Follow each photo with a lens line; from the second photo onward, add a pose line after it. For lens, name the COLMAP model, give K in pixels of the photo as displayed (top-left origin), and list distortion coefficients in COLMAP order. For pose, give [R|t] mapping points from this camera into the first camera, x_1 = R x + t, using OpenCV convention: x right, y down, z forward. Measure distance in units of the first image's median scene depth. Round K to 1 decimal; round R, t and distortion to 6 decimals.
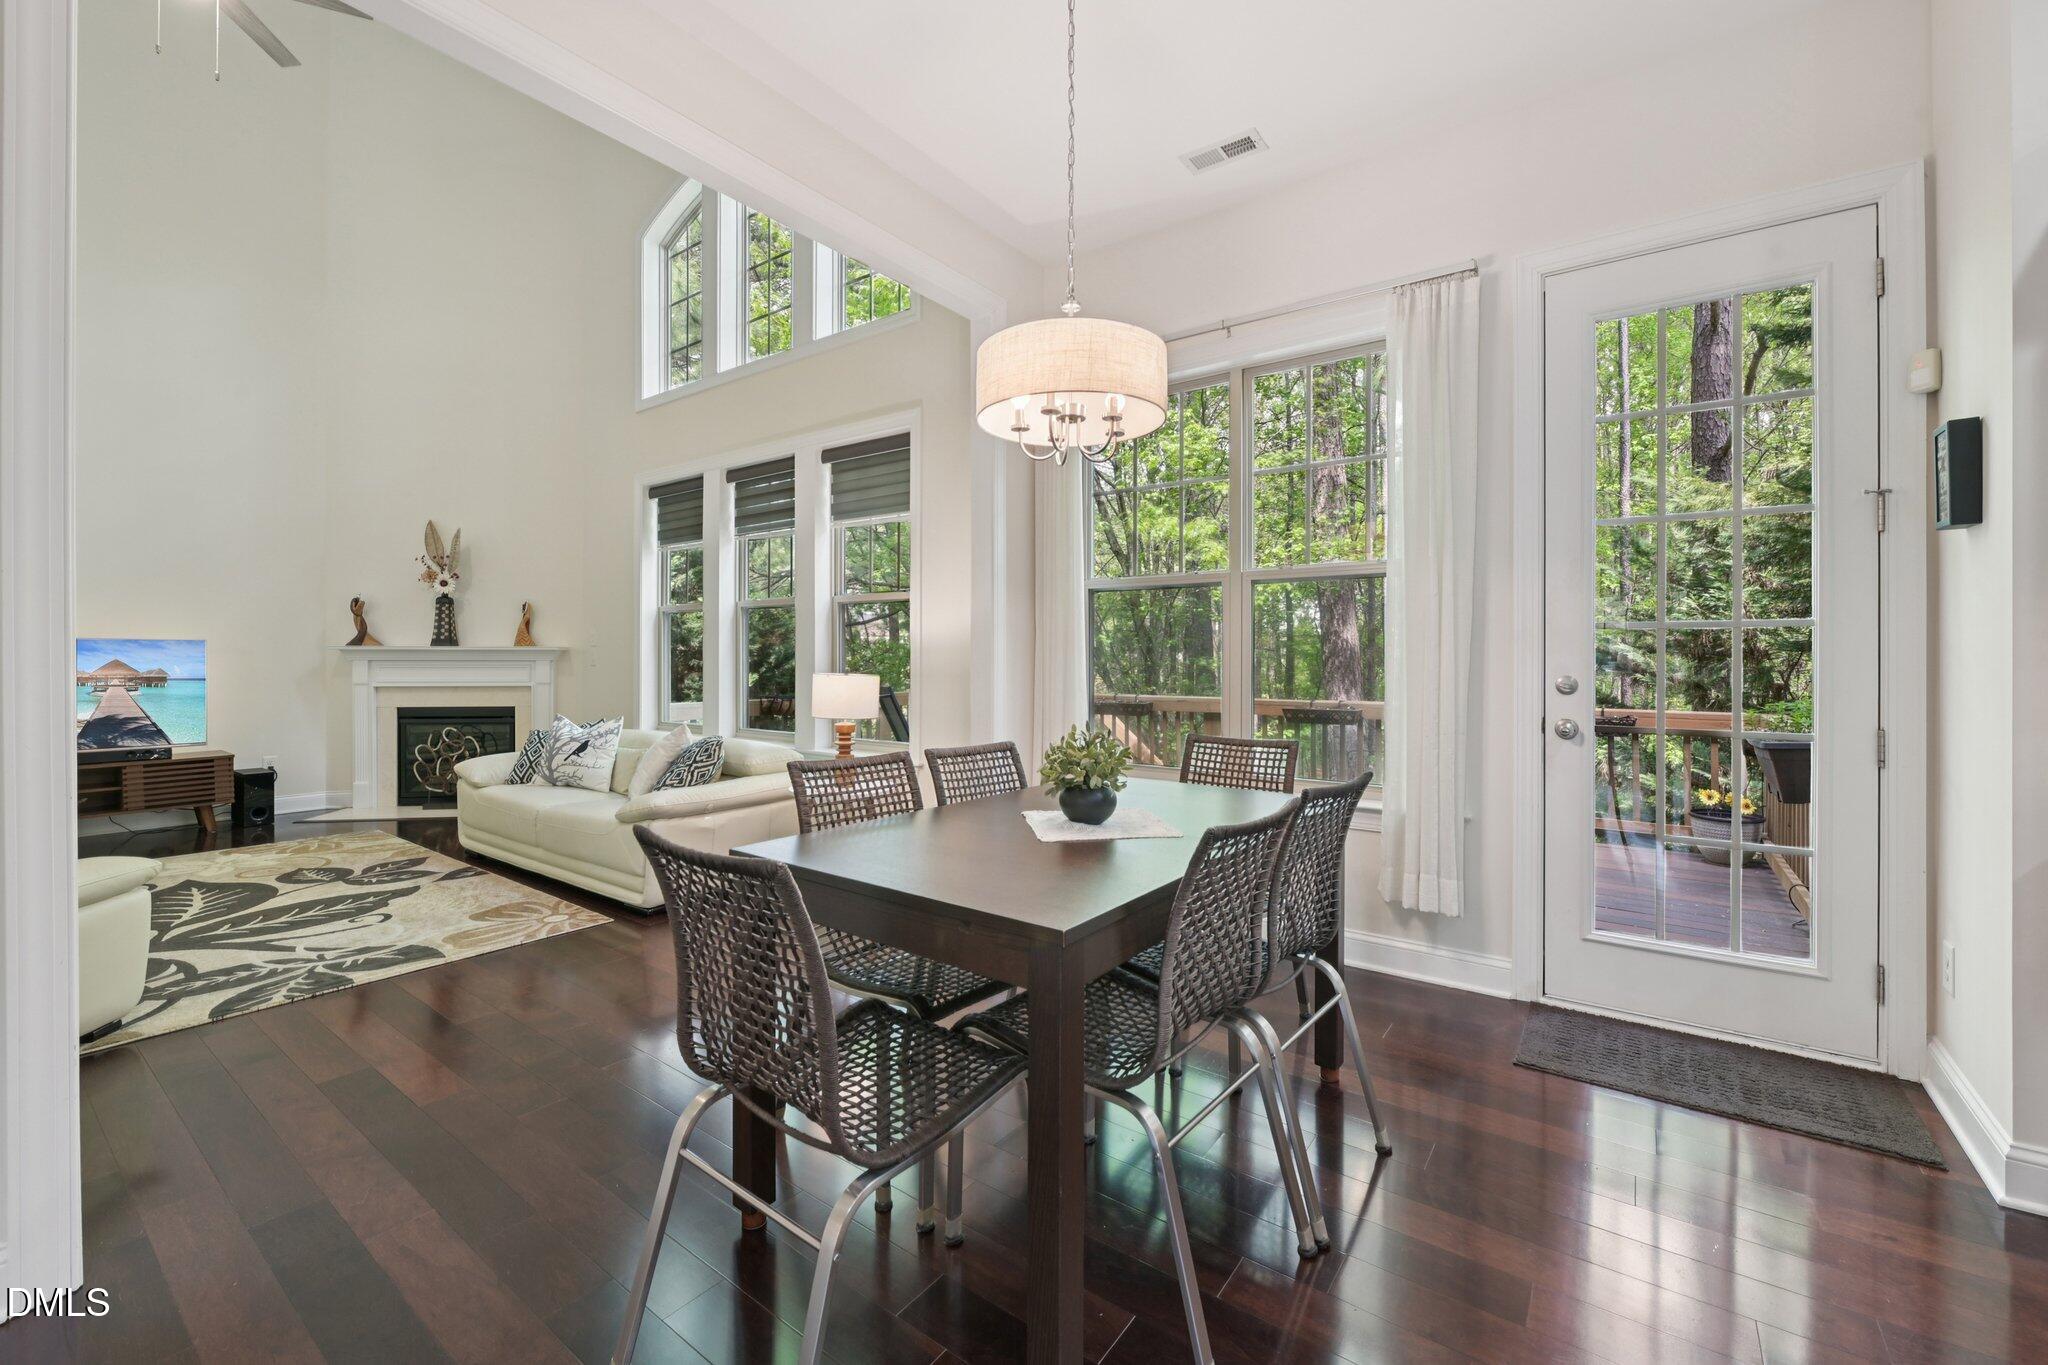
lens RADIAL K [[819.6, 0, 1027.6], [0, 819.6, 657.6], [0, 0, 1]] dist [0.000216, -0.004840]
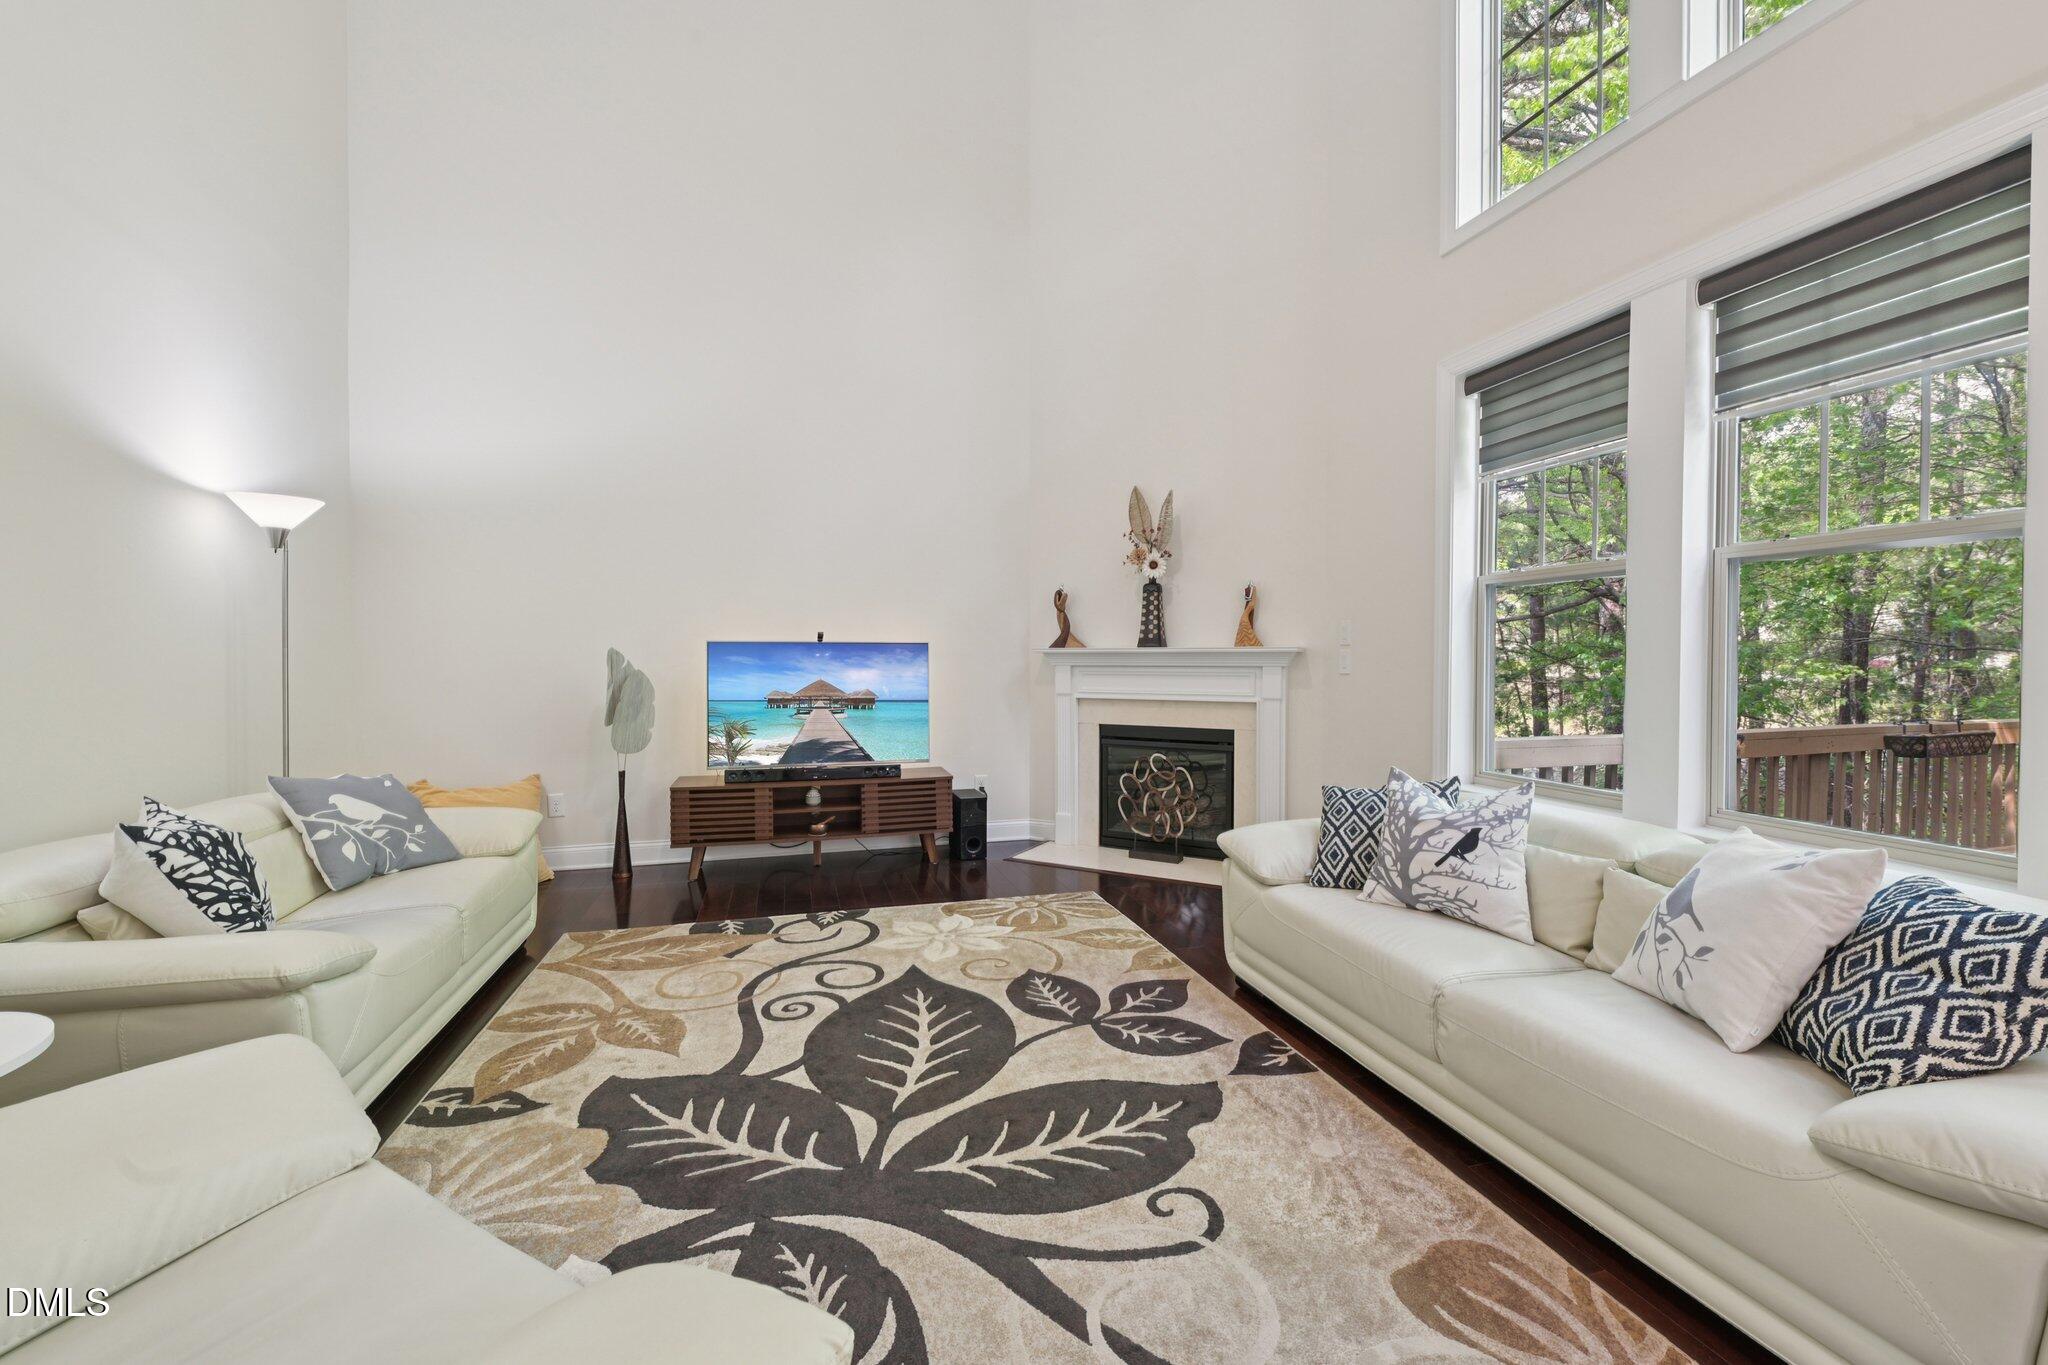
lens RADIAL K [[819.6, 0, 1027.6], [0, 819.6, 657.6], [0, 0, 1]] dist [0.000216, -0.004840]
pose [[0.788168, -0.002619, -0.615455, -0.345643], [0.001140, 0.999995, -0.002796, -0.002448], [0.615459, 0.001502, 0.788167, 0.336101]]
